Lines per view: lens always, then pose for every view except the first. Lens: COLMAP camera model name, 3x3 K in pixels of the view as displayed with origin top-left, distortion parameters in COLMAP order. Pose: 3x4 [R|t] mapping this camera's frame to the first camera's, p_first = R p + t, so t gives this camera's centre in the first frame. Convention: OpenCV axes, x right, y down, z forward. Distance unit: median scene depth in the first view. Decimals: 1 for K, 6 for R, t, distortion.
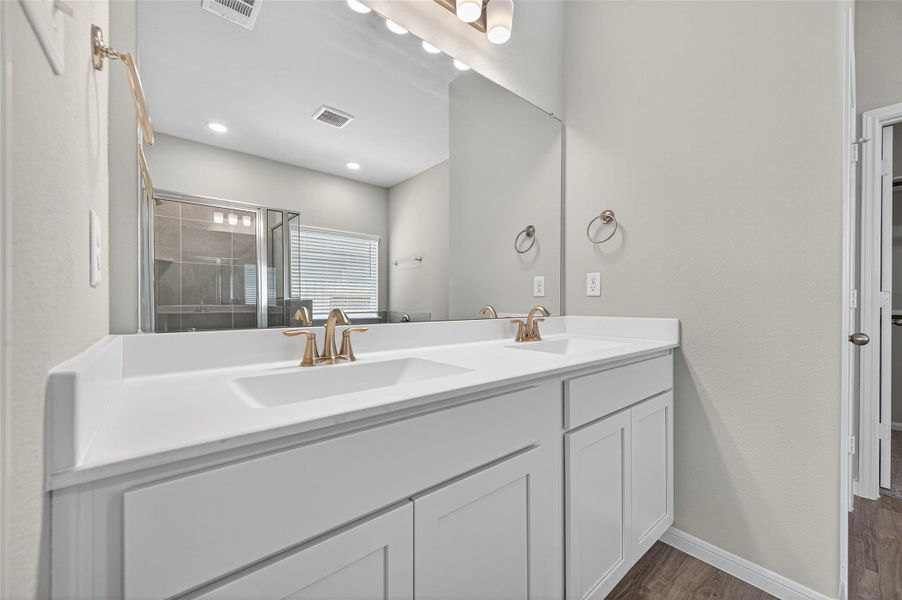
lens RADIAL K [[344.7, 0, 456.0], [0, 344.7, 302.9], [0, 0, 1]] dist [0.006344, -0.000472]
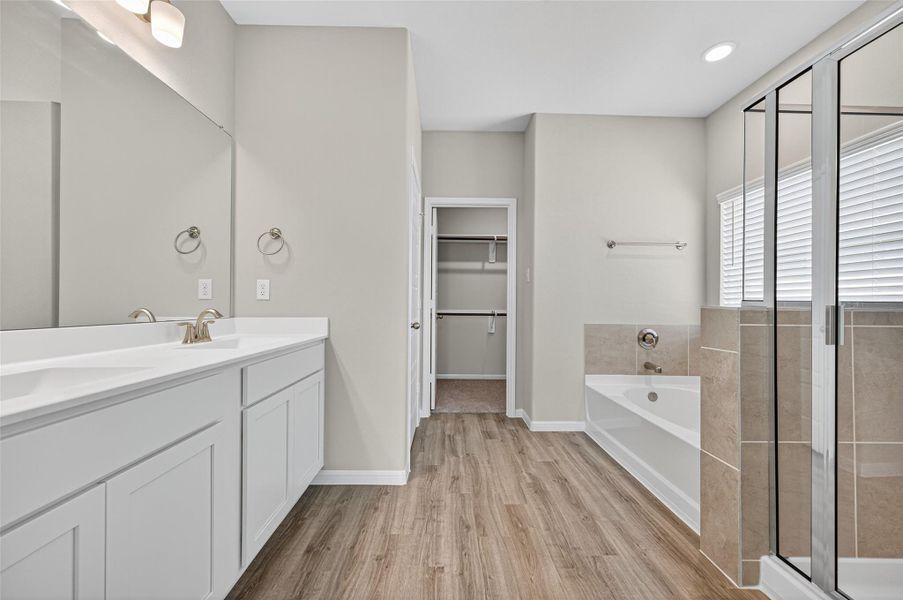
lens RADIAL K [[345.0, 0, 453.5], [0, 345.0, 302.9], [0, 0, 1]] dist [0.006344, -0.000472]
pose [[0.619471, 0.007503, 0.784983, -0.130492], [-0.003928, 0.999971, -0.006458, -0.004578], [-0.785009, 0.000917, 0.619483, -0.249891]]
